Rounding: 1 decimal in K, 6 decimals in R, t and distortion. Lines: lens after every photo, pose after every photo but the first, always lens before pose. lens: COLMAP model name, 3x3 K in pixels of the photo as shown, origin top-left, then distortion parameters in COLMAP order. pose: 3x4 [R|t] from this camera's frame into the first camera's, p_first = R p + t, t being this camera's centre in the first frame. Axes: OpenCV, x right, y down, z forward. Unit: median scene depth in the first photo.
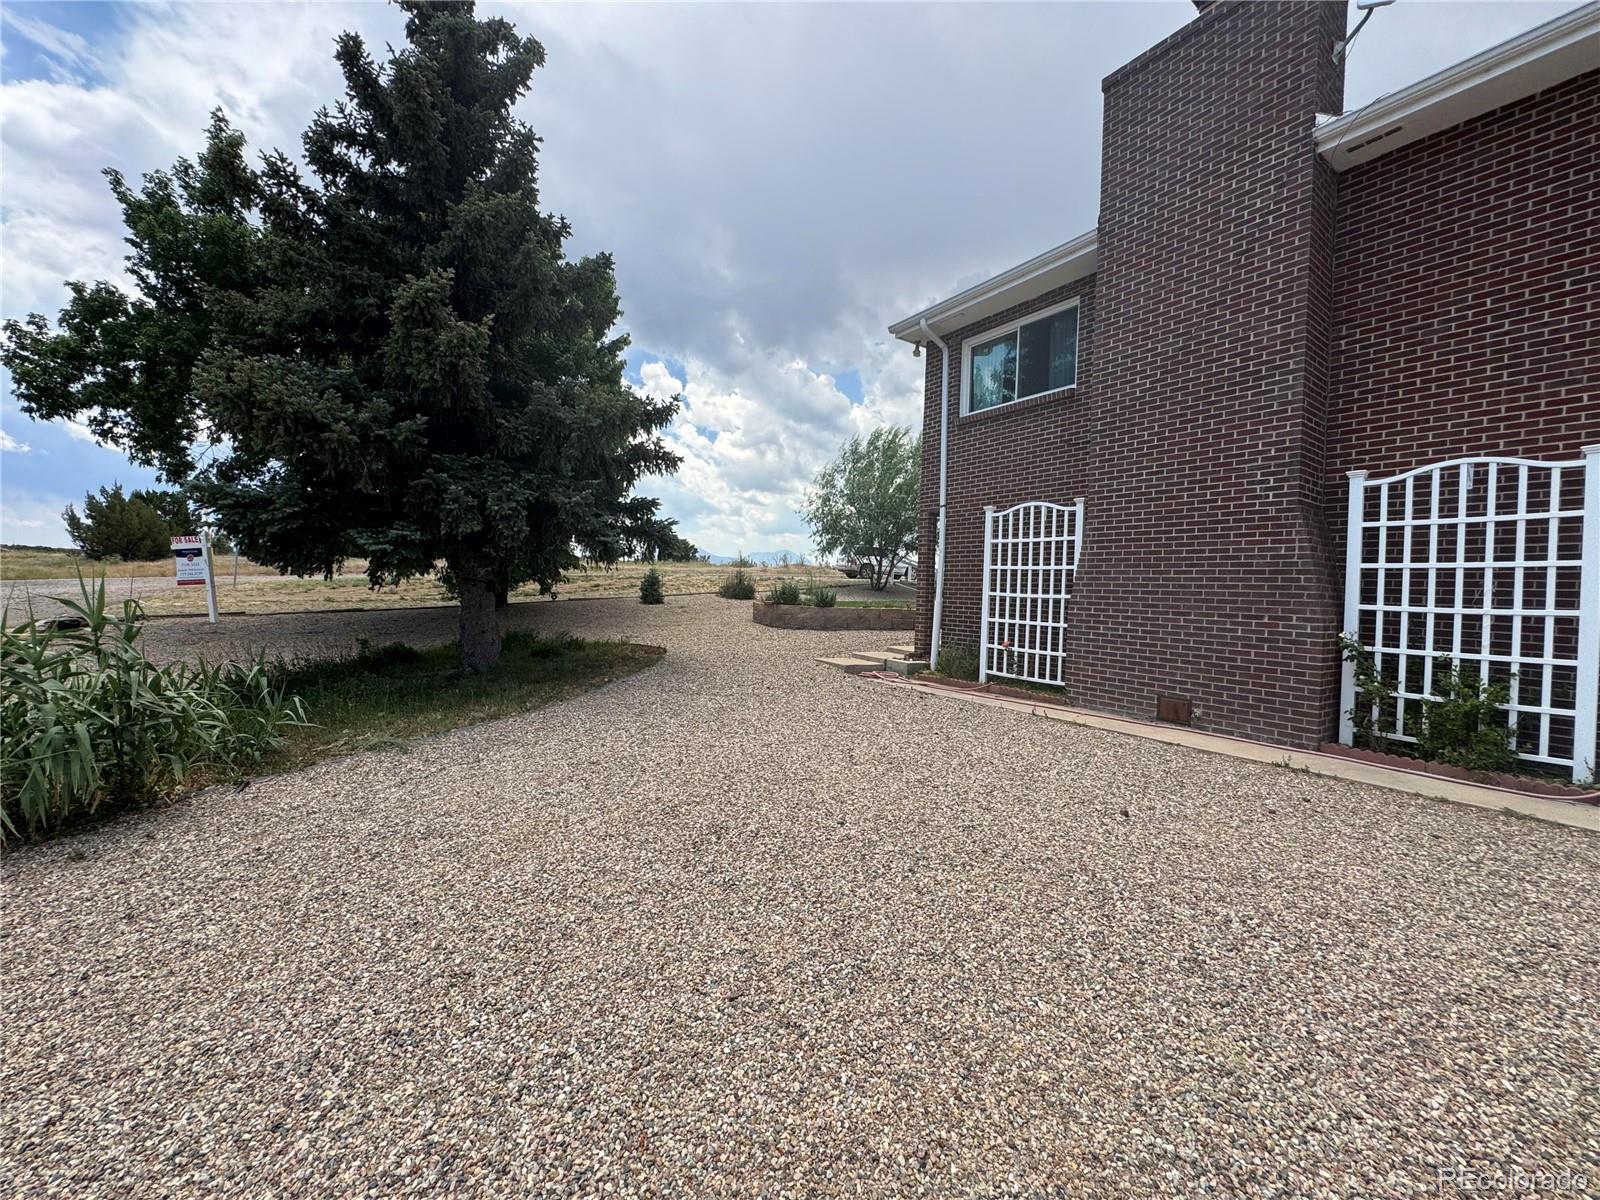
lens RADIAL K [[644.1, 0, 802.8], [0, 644.1, 600.4], [0, 0, 1]] dist [-0.001250, 0.000595]
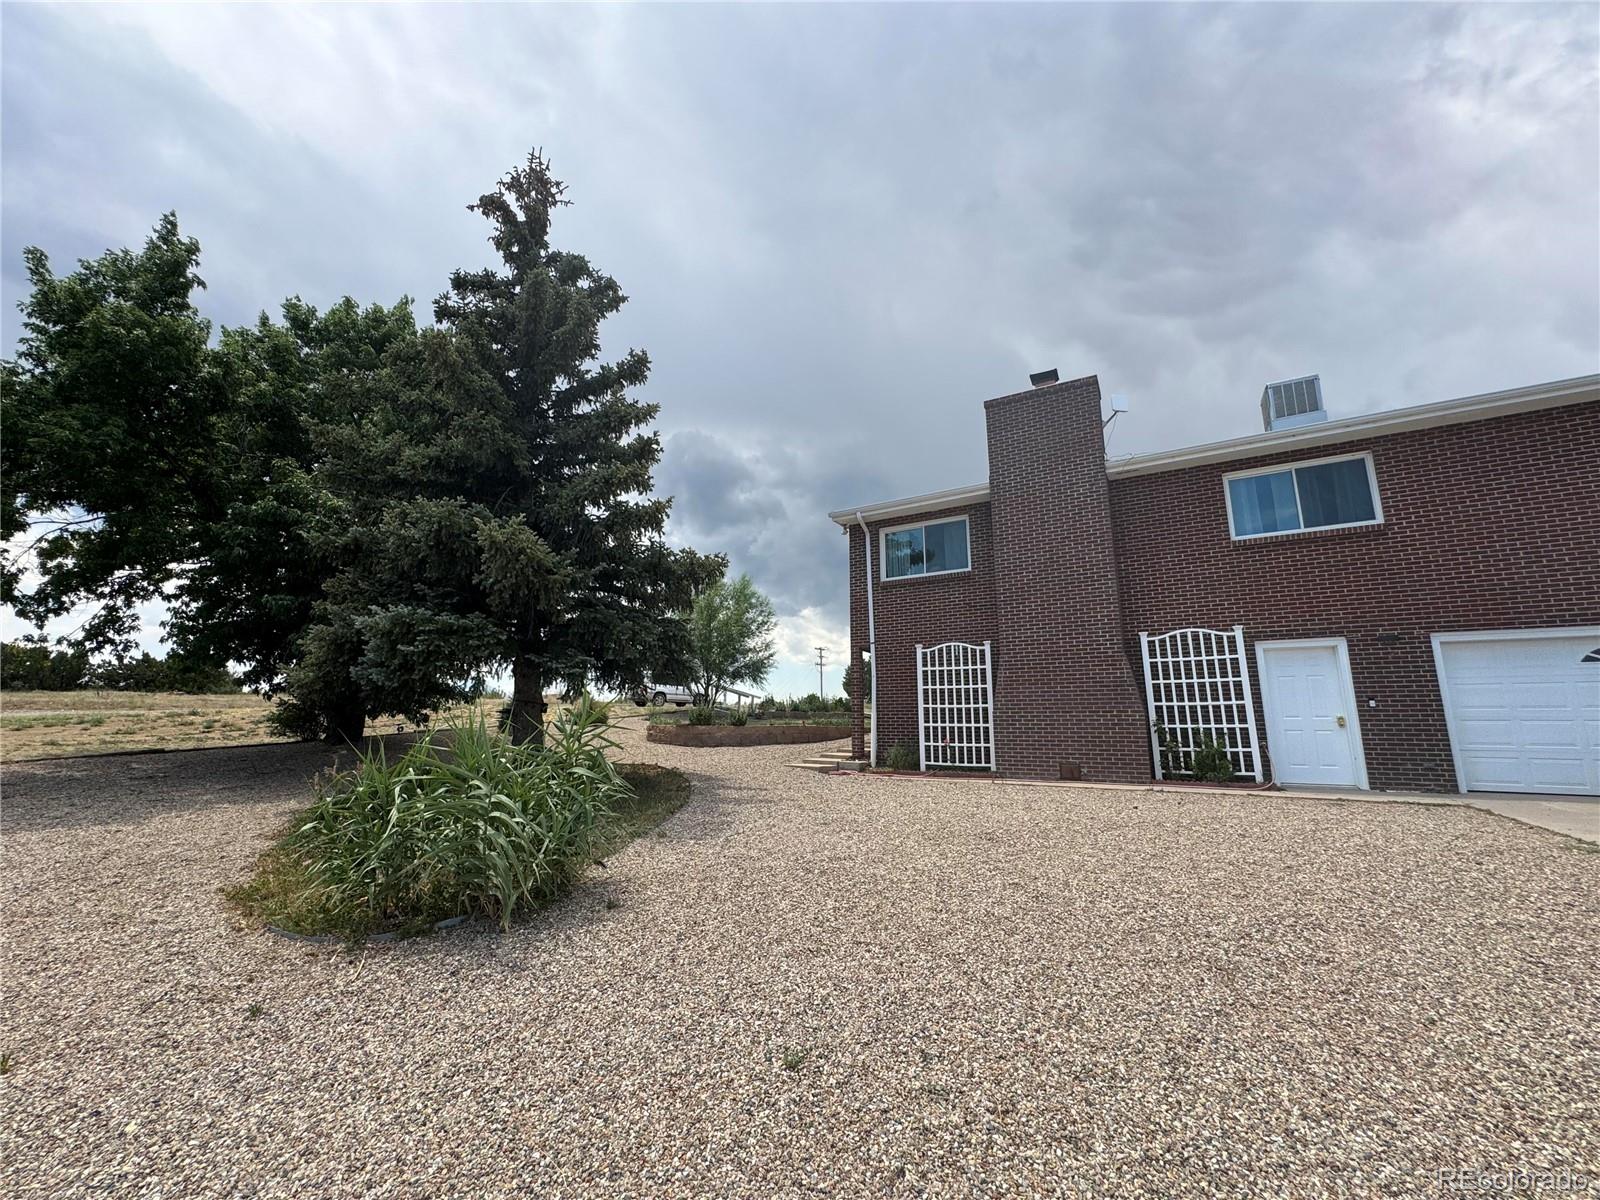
lens RADIAL K [[644.1, 0, 801.1], [0, 644.1, 596.6], [0, 0, 1]] dist [-0.001250, 0.000595]
pose [[0.902641, 0.052340, 0.427200, -0.575263], [0.036325, 0.979772, -0.196793, 0.023125], [-0.428858, 0.193152, 0.882481, -0.180850]]
